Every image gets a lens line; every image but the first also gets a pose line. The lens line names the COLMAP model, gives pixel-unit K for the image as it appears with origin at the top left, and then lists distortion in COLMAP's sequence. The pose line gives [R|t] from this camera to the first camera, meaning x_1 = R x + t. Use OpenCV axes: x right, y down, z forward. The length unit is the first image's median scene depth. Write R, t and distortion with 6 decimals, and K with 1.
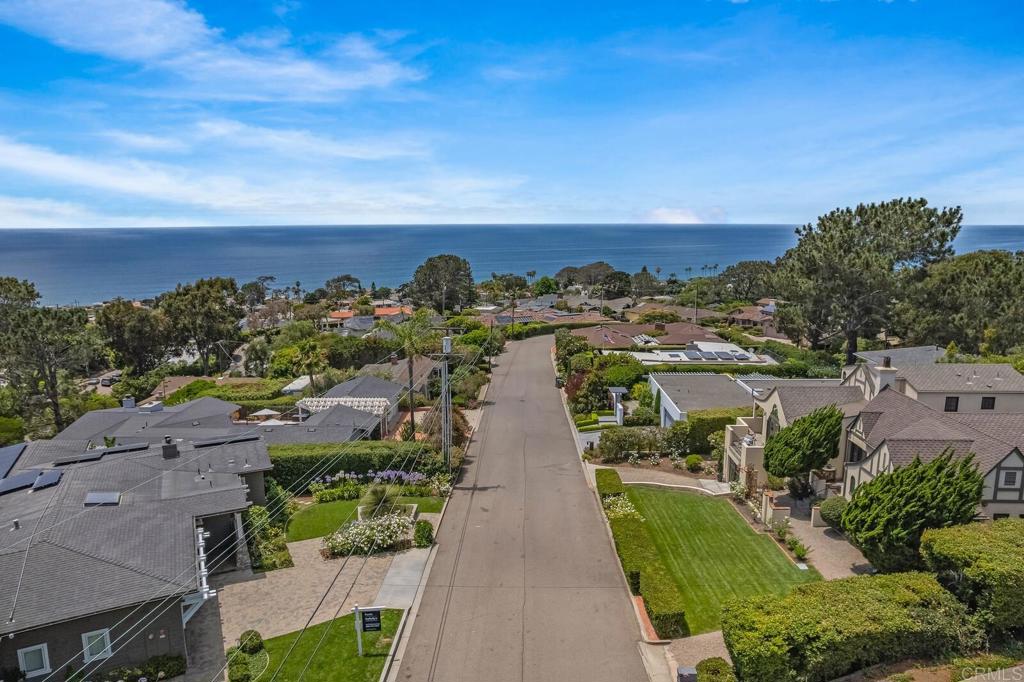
lens RADIAL K [[677.2, 0, 512.0], [0, 677.2, 341.0], [0, 0, 1]] dist [-0.083188, 0.078791]
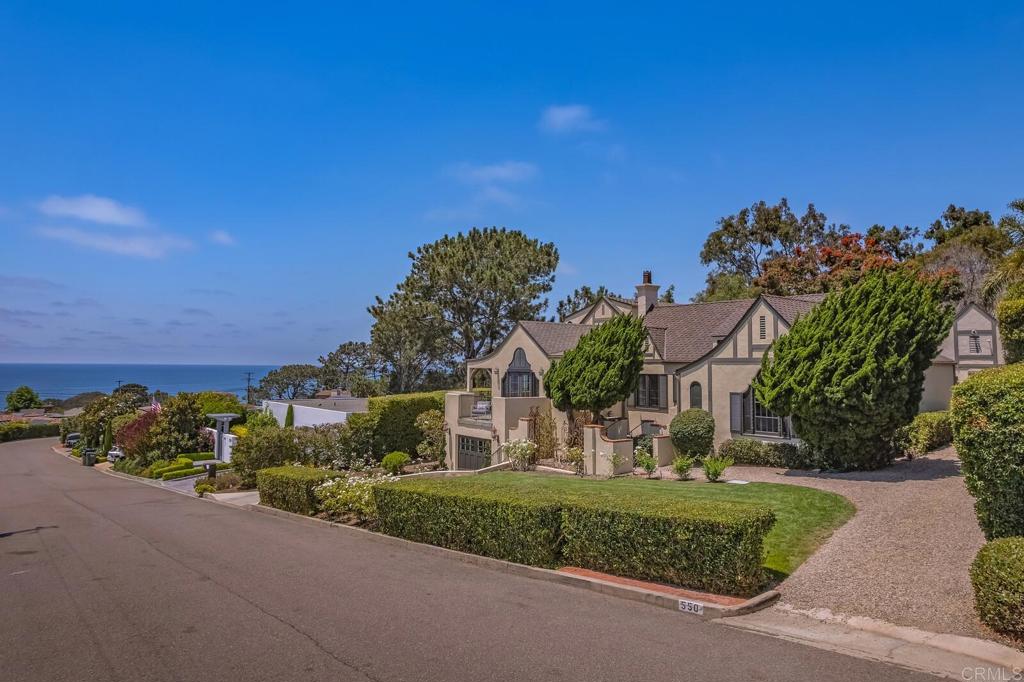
lens RADIAL K [[687.2, 0, 512.0], [0, 687.2, 300.7], [0, 0, 1]] dist [0.004064, 0.001046]
pose [[0.773667, 0.068414, 0.629888, -0.083350], [0.096762, 0.969734, -0.224174, 0.210922], [-0.626160, 0.234385, 0.743631, 0.443352]]
